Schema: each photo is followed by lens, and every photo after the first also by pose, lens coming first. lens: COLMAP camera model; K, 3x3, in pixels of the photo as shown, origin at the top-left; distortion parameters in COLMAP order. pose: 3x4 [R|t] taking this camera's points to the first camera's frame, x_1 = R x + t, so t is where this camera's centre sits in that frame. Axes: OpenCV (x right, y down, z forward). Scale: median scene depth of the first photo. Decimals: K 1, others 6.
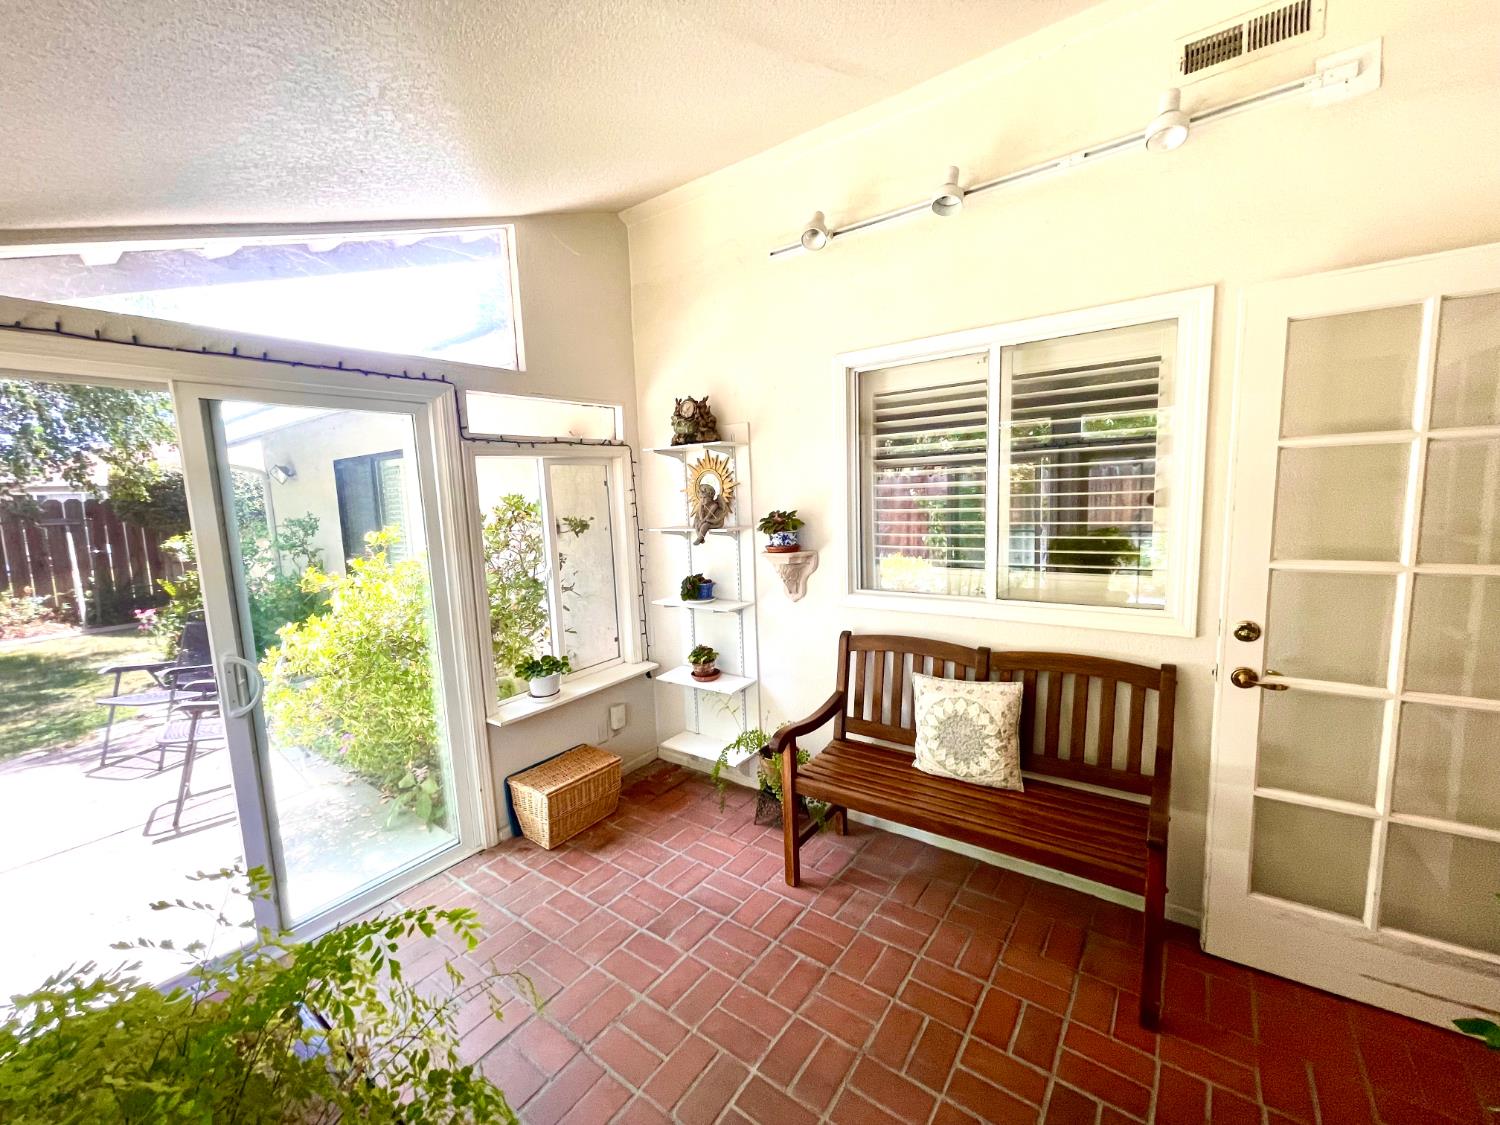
lens RADIAL K [[601.5, 0, 748.1], [0, 601.5, 573.8], [0, 0, 1]] dist [-0.004034, -0.000833]
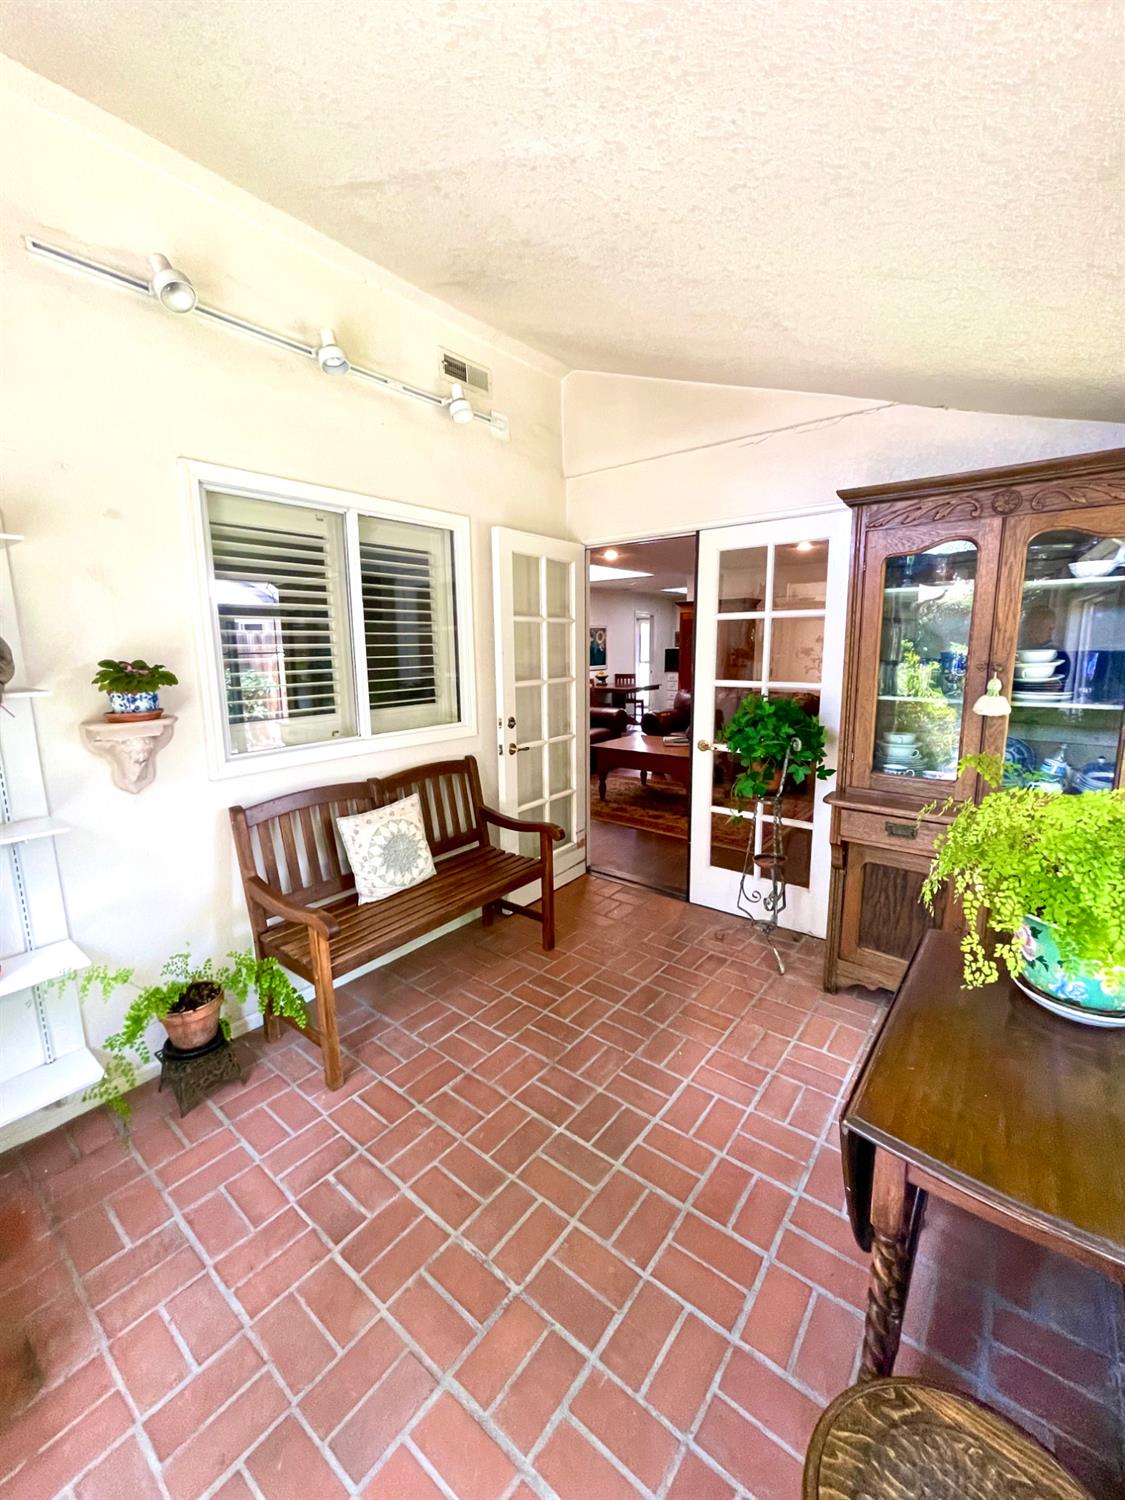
lens RADIAL K [[601.5, 0, 558.8], [0, 601.5, 745.0], [0, 0, 1]] dist [-0.004034, -0.000833]
pose [[0.037110, -0.136264, 0.989977, -0.761076], [0.133421, 0.982466, 0.130229, -0.042997], [-0.990364, 0.127251, 0.054640, 0.614217]]
